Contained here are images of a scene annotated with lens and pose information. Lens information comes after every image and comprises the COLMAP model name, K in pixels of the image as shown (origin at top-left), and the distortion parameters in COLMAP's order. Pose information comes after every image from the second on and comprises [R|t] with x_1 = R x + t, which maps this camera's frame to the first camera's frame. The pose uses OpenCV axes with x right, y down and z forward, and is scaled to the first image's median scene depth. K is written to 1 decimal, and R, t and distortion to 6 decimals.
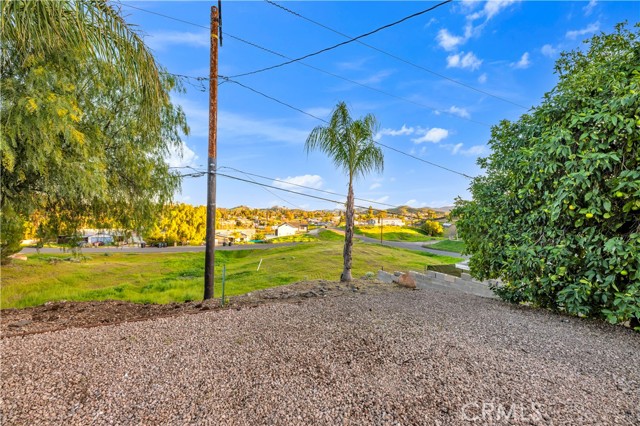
lens RADIAL K [[255.3, 0, 323.5], [0, 255.3, 212.7], [0, 0, 1]] dist [0.015102, -0.010092]
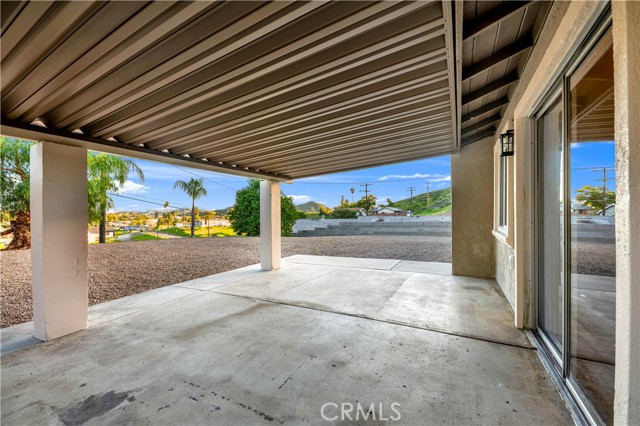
lens RADIAL K [[255.3, 0, 323.5], [0, 255.3, 212.7], [0, 0, 1]] dist [0.015102, -0.010092]
pose [[0.799213, -0.006417, 0.601013, -0.028112], [0.009160, 0.999957, -0.001504, 0.000341], [-0.600978, 0.006707, 0.799238, -0.130932]]
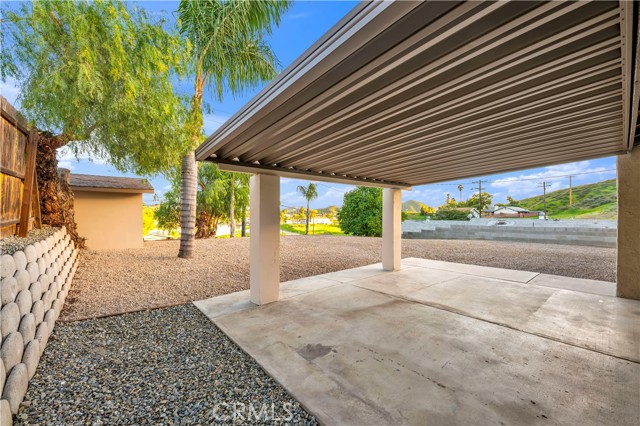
lens RADIAL K [[255.3, 0, 323.5], [0, 255.3, 212.7], [0, 0, 1]] dist [0.015102, -0.010092]
pose [[0.964073, 0.000699, 0.265636, -0.035592], [-0.000947, 0.999999, 0.000803, -0.001140], [-0.265635, -0.001026, 0.964073, -0.133671]]
